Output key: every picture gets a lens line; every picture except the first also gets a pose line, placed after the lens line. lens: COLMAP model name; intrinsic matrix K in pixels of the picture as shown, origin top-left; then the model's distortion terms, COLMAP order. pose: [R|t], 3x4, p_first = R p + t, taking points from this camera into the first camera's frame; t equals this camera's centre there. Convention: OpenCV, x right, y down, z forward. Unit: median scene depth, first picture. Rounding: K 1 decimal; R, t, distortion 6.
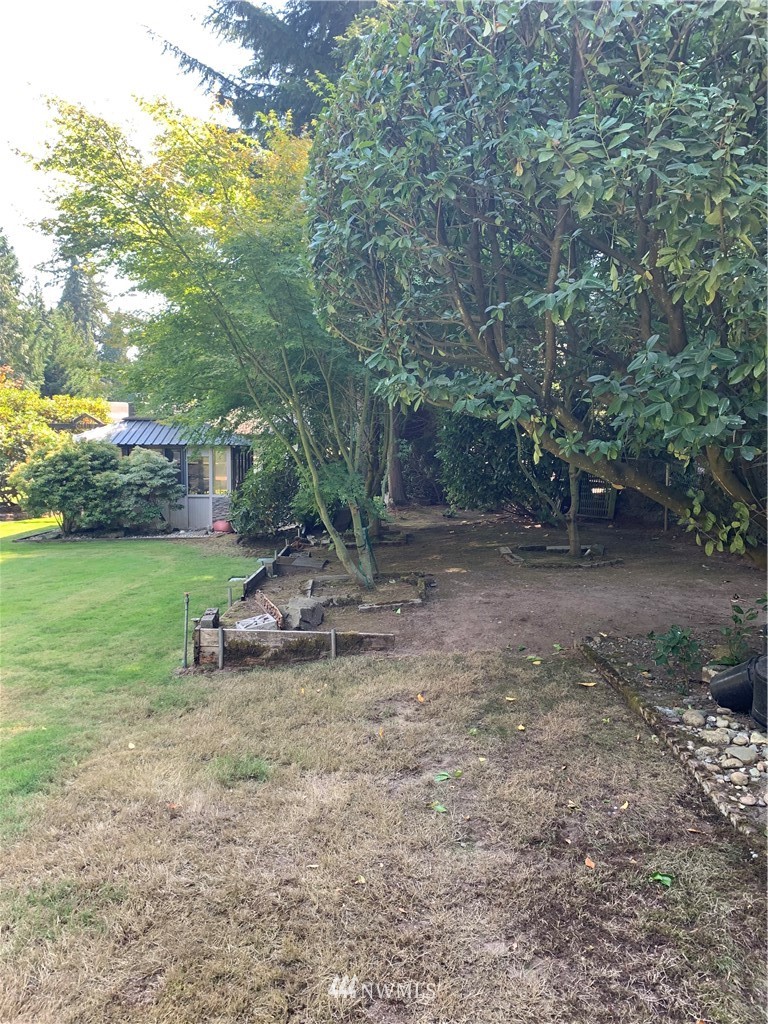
lens RADIAL K [[771.7, 0, 387.1], [0, 771.7, 512.9], [0, 0, 1]] dist [0.037125, -0.044053]
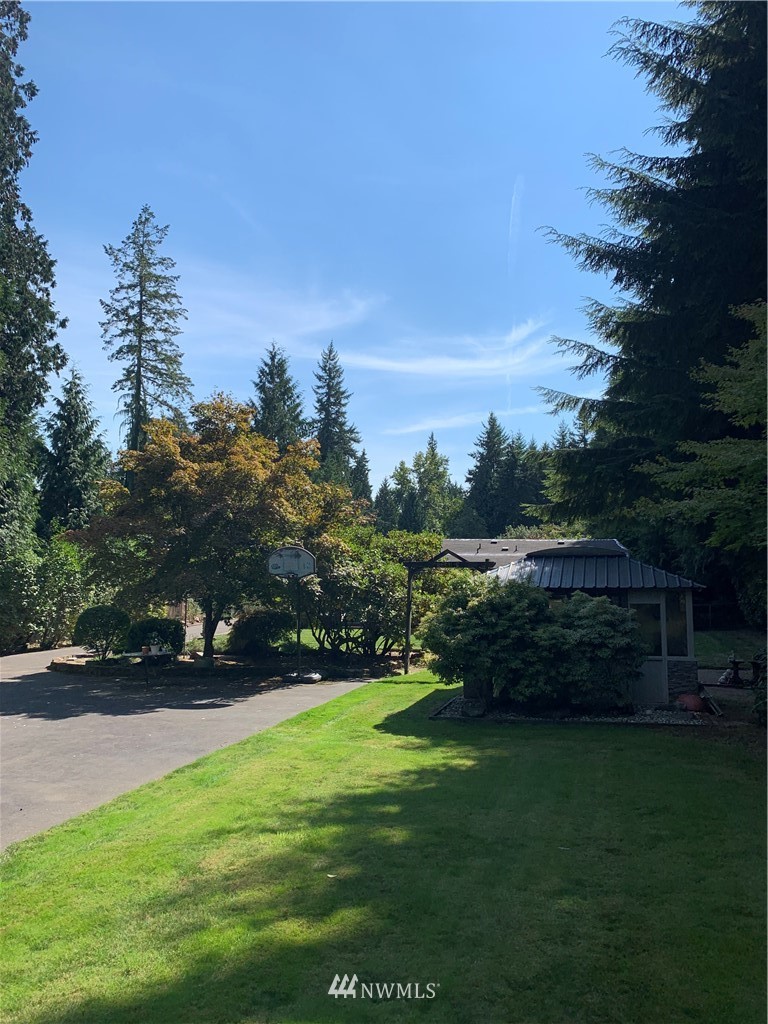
lens RADIAL K [[771.7, 0, 376.4], [0, 771.7, 517.4], [0, 0, 1]] dist [0.037125, -0.044053]
pose [[0.958922, -0.028476, -0.282236, -0.308716], [-0.019478, 0.985991, -0.165659, -0.029686], [0.283000, 0.164352, 0.944934, 0.239607]]
